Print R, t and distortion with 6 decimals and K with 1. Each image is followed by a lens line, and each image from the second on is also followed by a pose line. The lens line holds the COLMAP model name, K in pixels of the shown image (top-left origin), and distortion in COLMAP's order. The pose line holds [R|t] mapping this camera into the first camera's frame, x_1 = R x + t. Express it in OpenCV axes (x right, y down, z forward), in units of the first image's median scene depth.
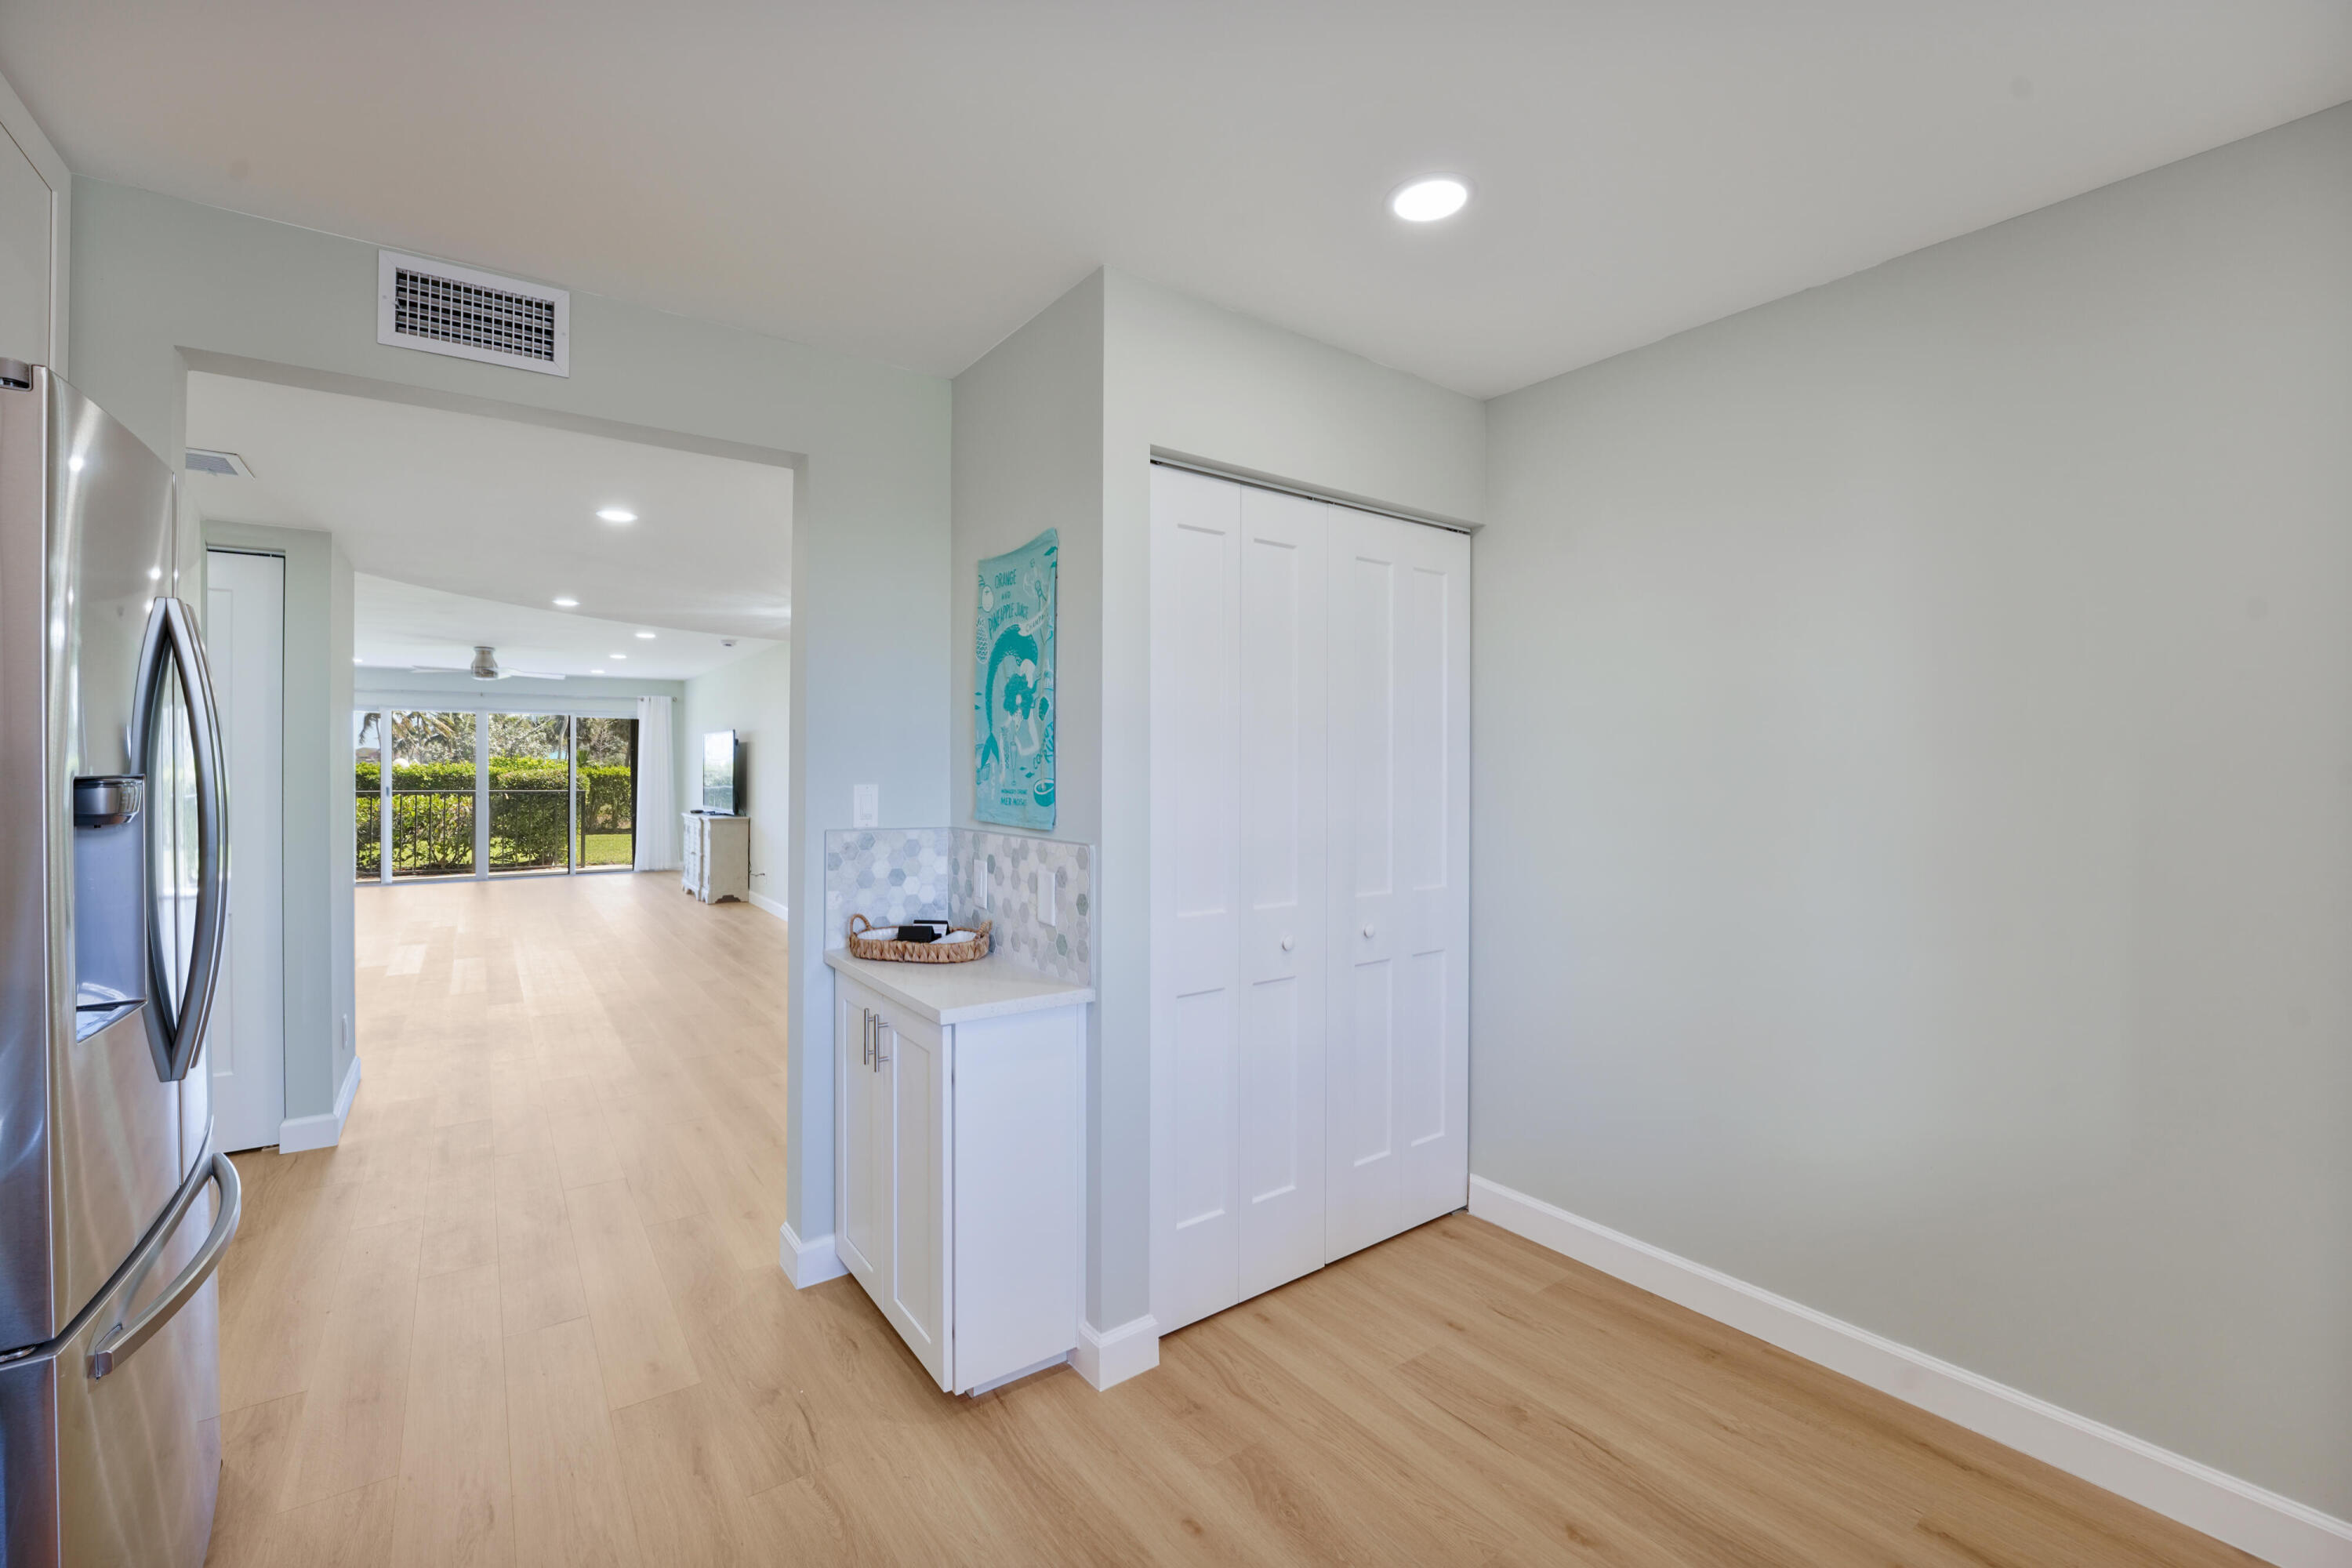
lens RADIAL K [[985.4, 0, 1160.2], [0, 985.4, 779.3], [0, 0, 1]] dist [-0.015710, -0.000511]
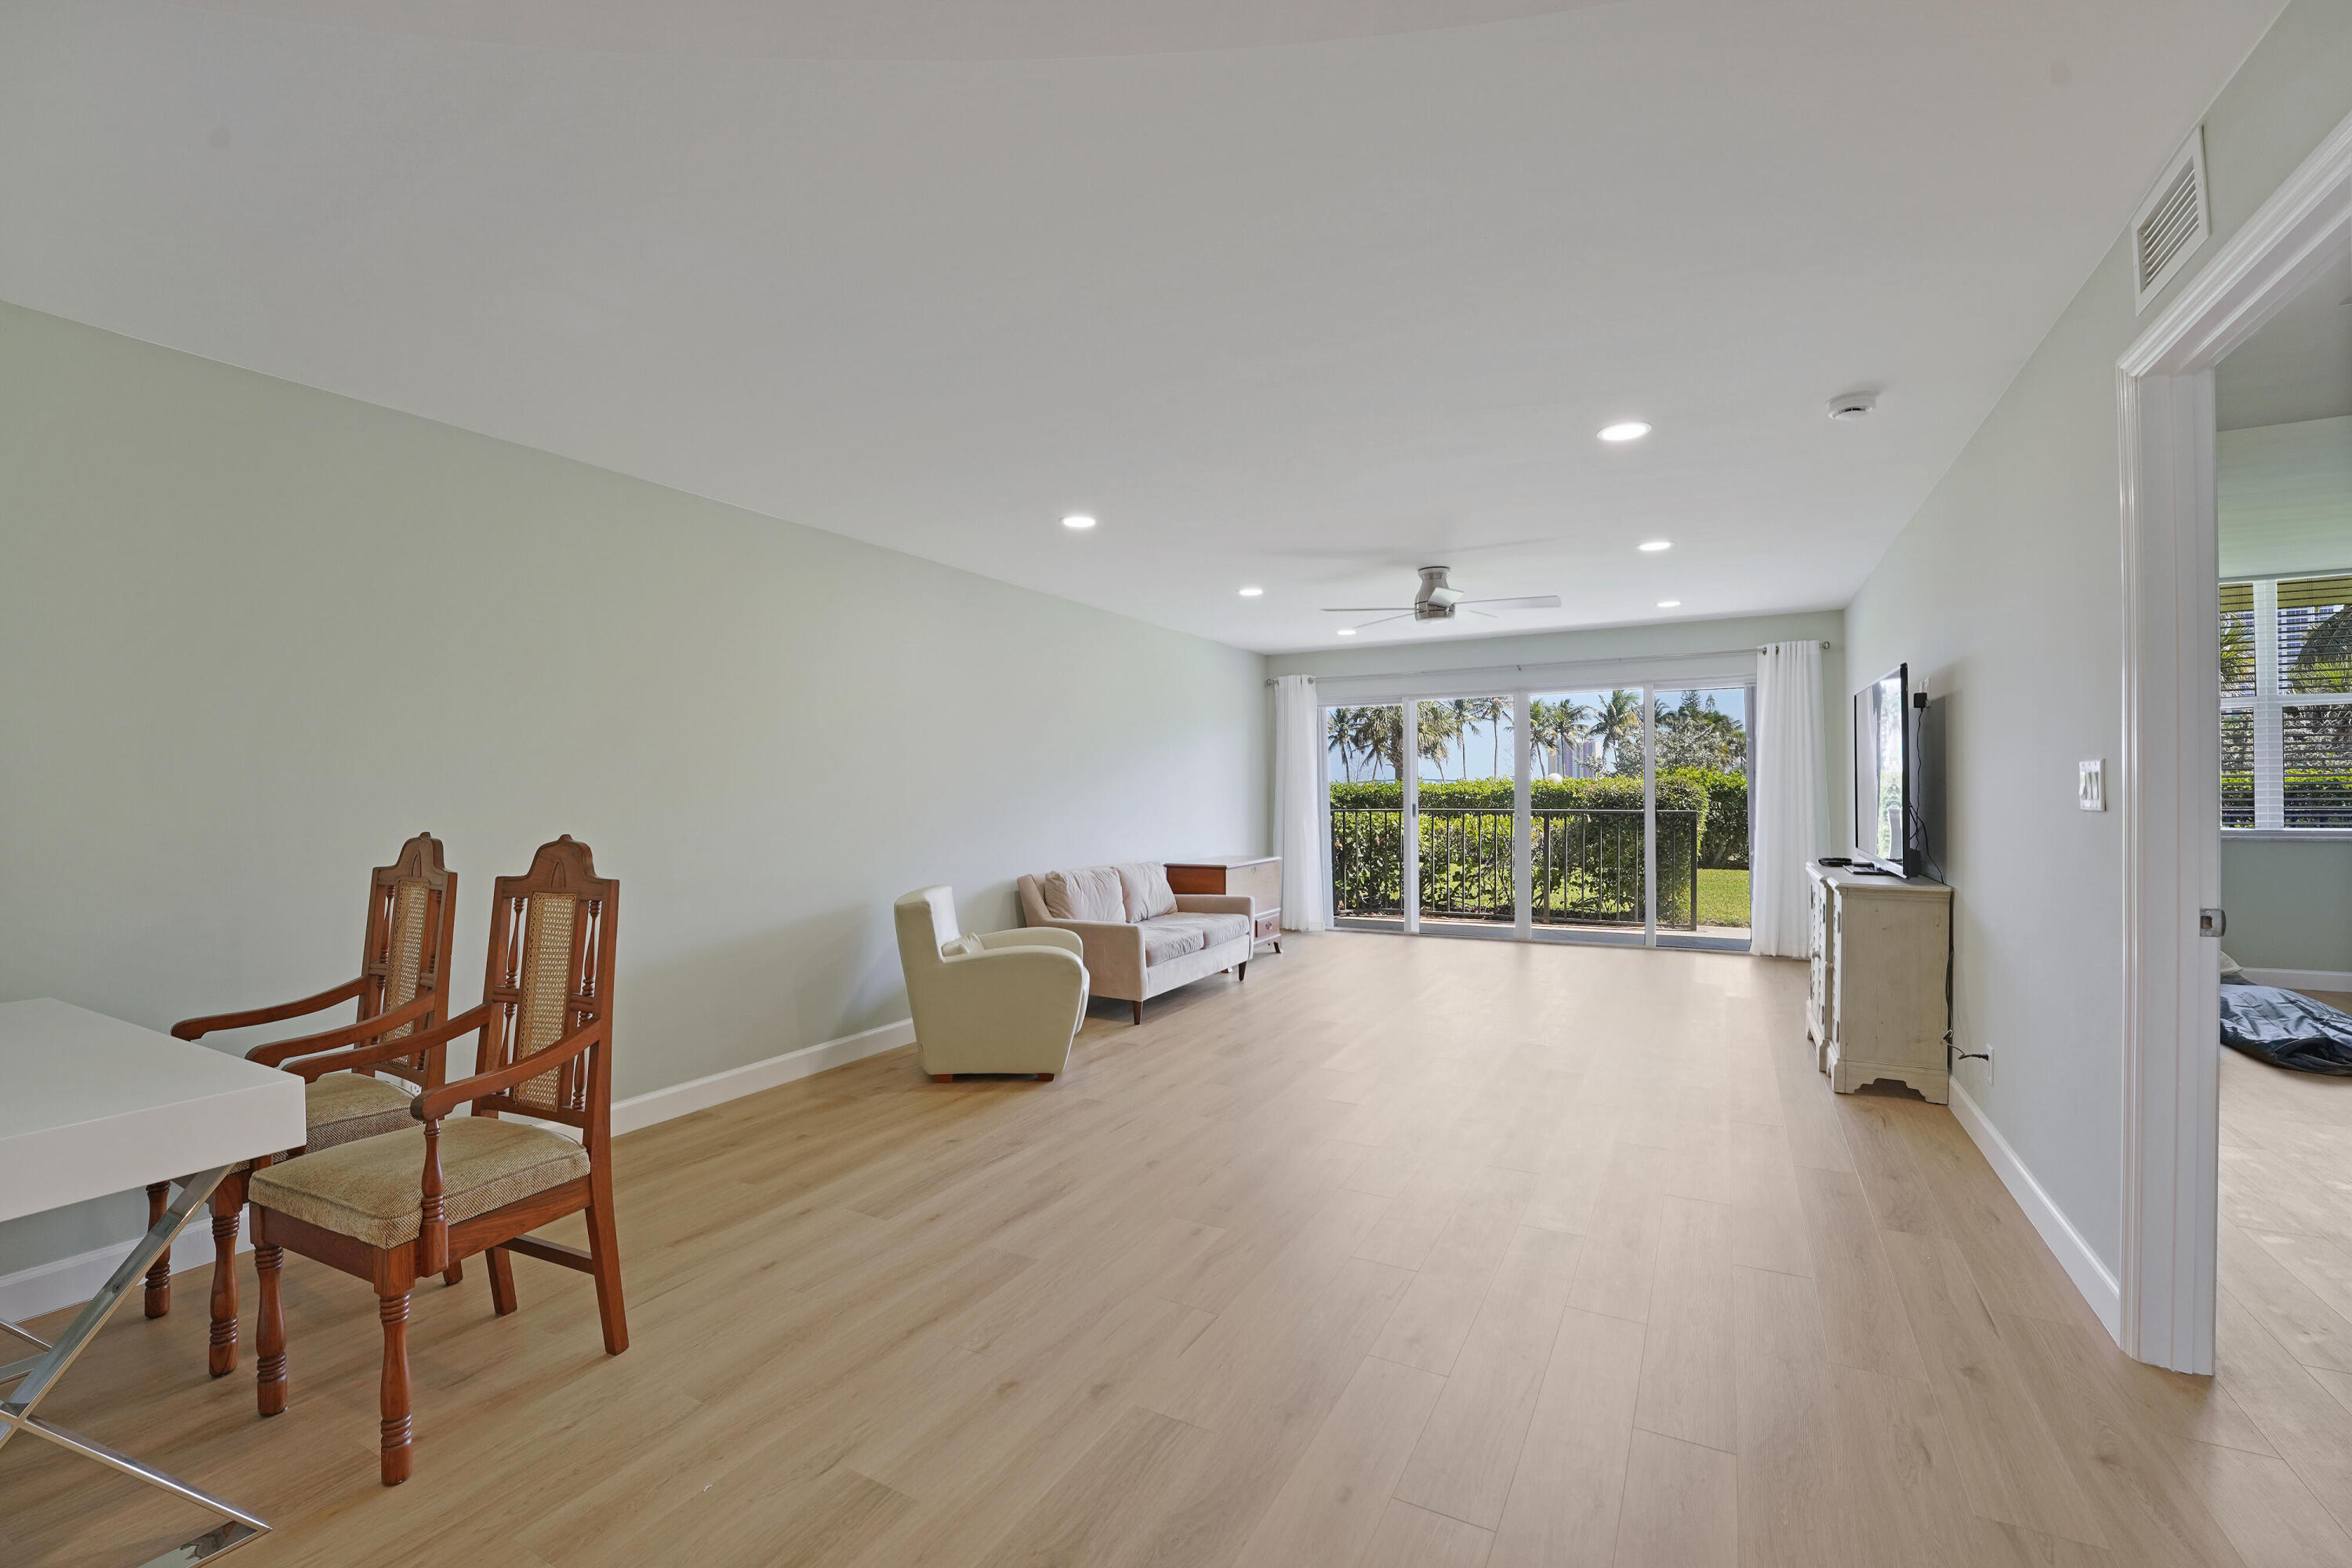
lens RADIAL K [[985.4, 0, 1173.1], [0, 985.4, 796.2], [0, 0, 1]] dist [-0.015710, -0.000511]
pose [[0.428577, -0.000457, -0.903505, -0.164520], [-0.002475, 0.999996, -0.001680, 0.003706], [0.903502, 0.002956, 0.428574, 0.450148]]
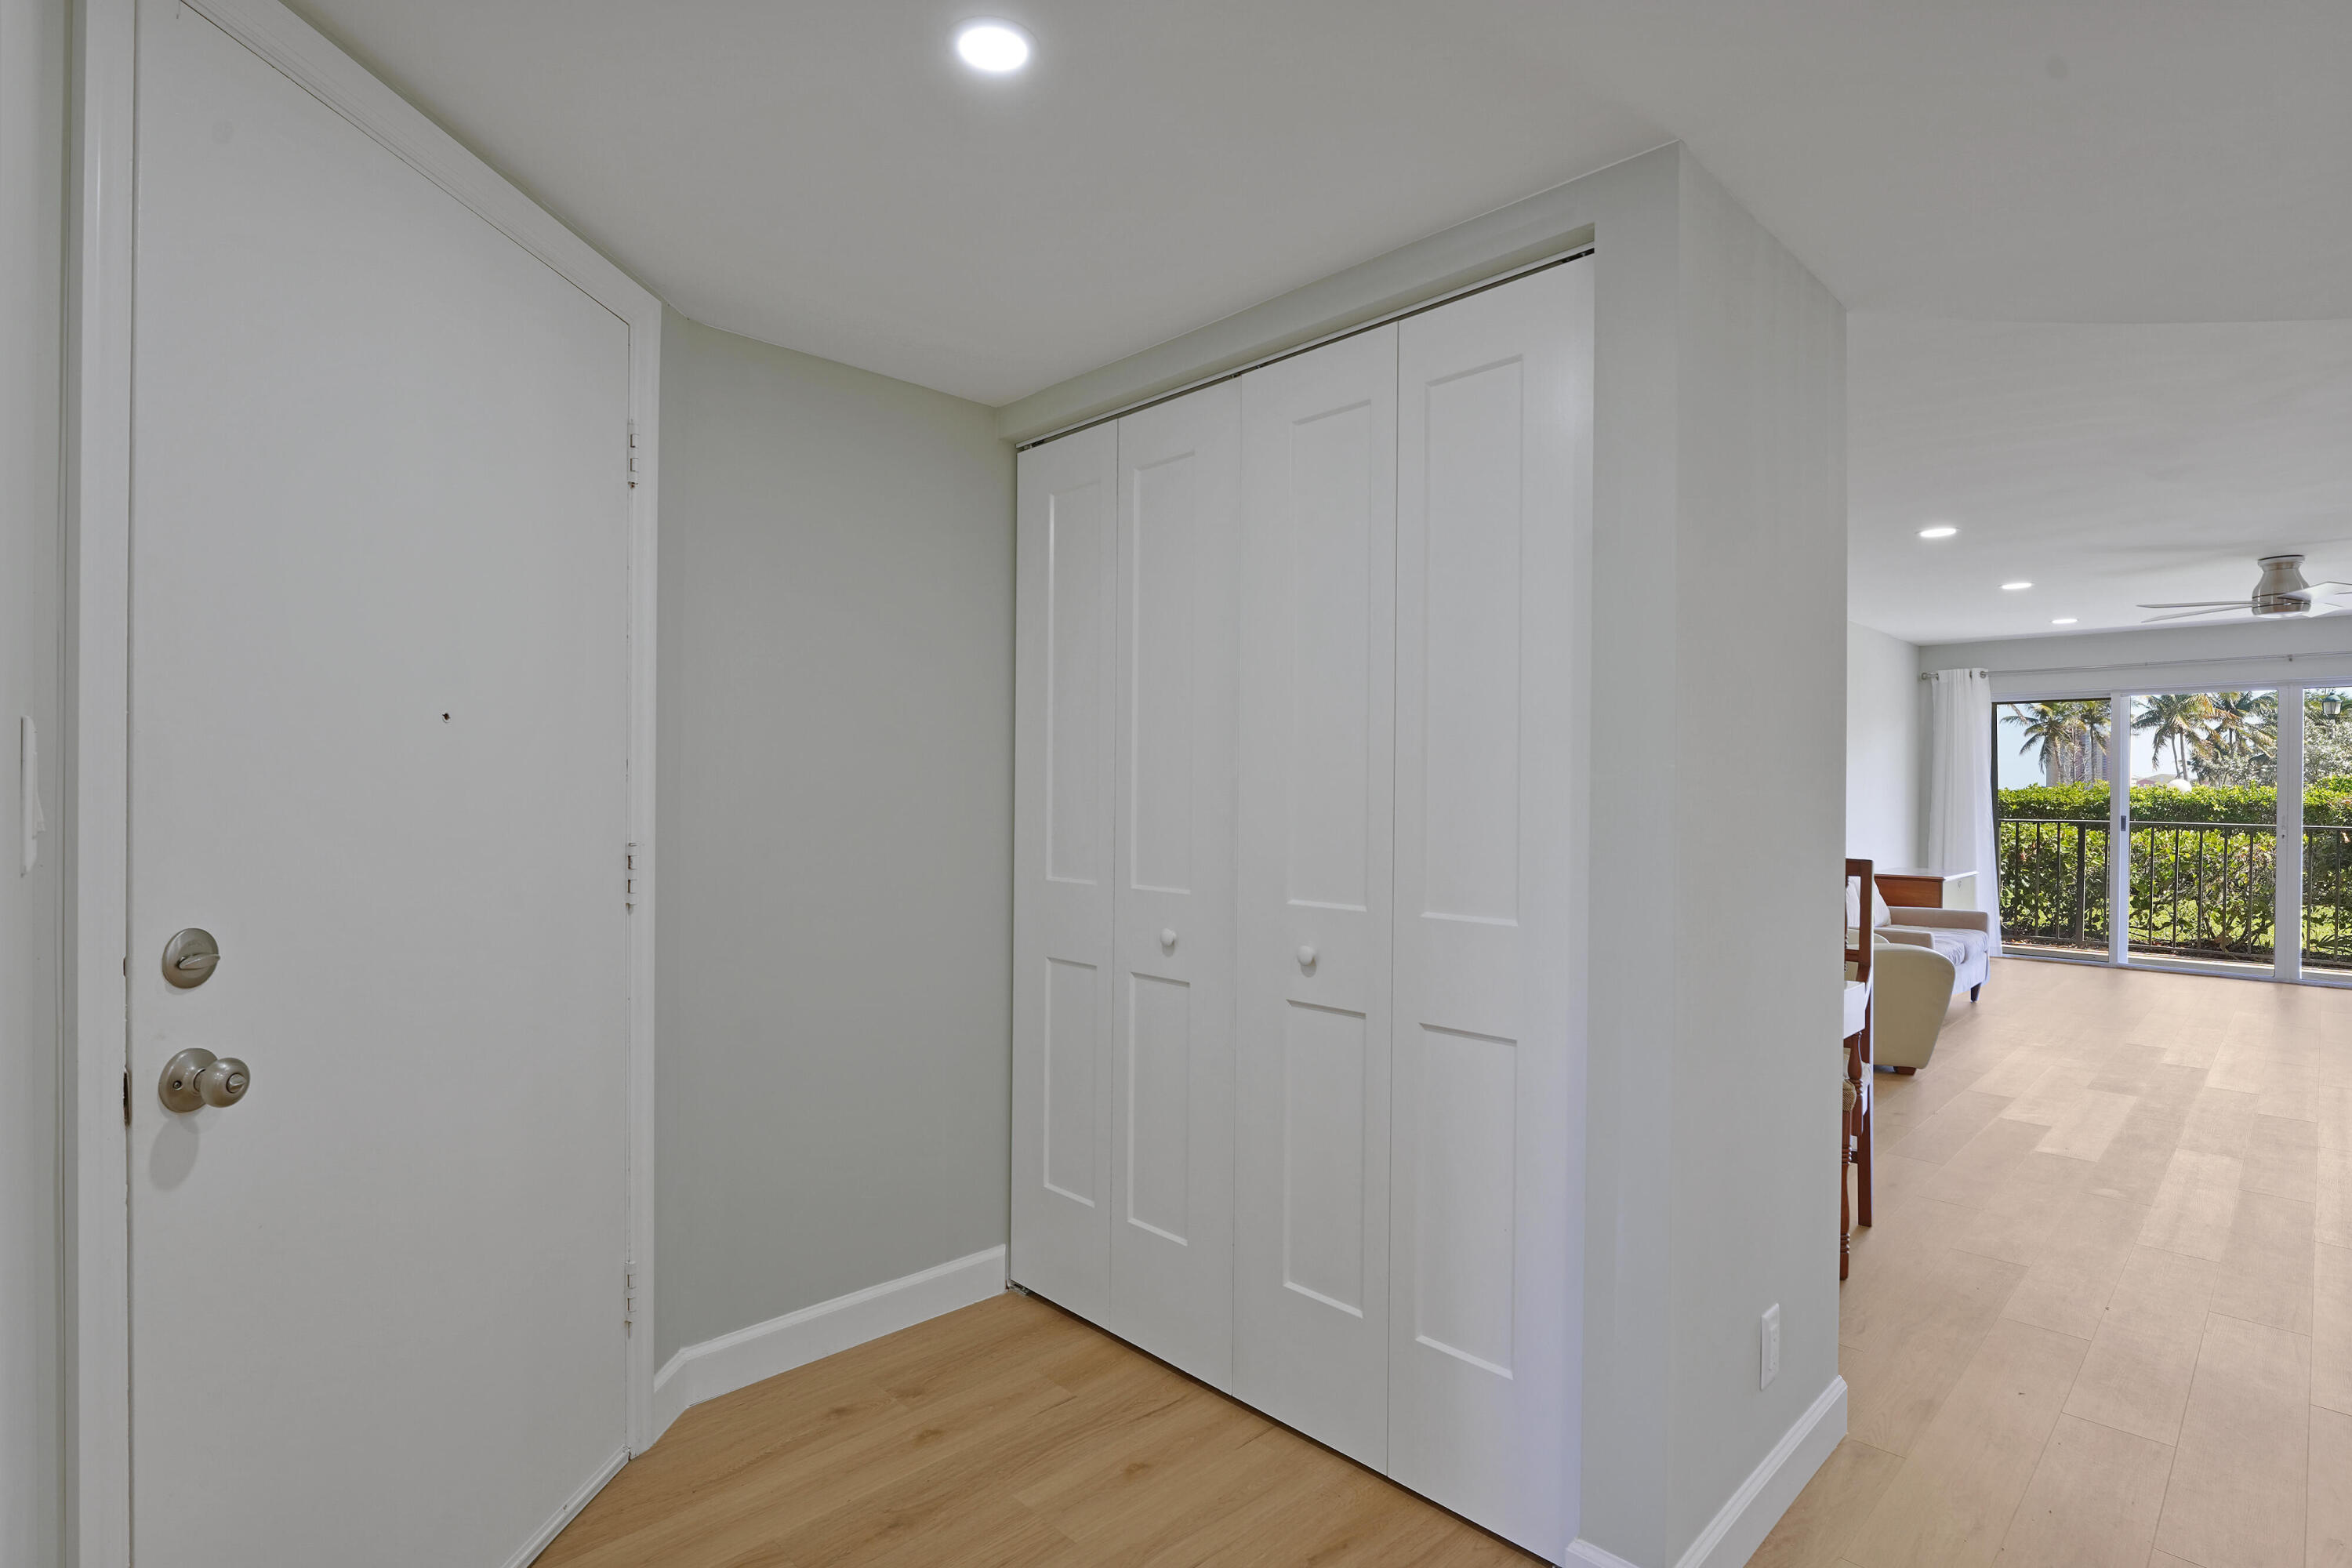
lens RADIAL K [[1123.5, 0, 1160.1], [0, 1123.5, 787.4], [0, 0, 1]] dist [-0.016436, -0.000484]
pose [[0.143140, -0.001990, -0.989700, -0.135174], [-0.020881, 0.999769, -0.005030, 0.005659], [0.989482, 0.021386, 0.143066, 0.230758]]
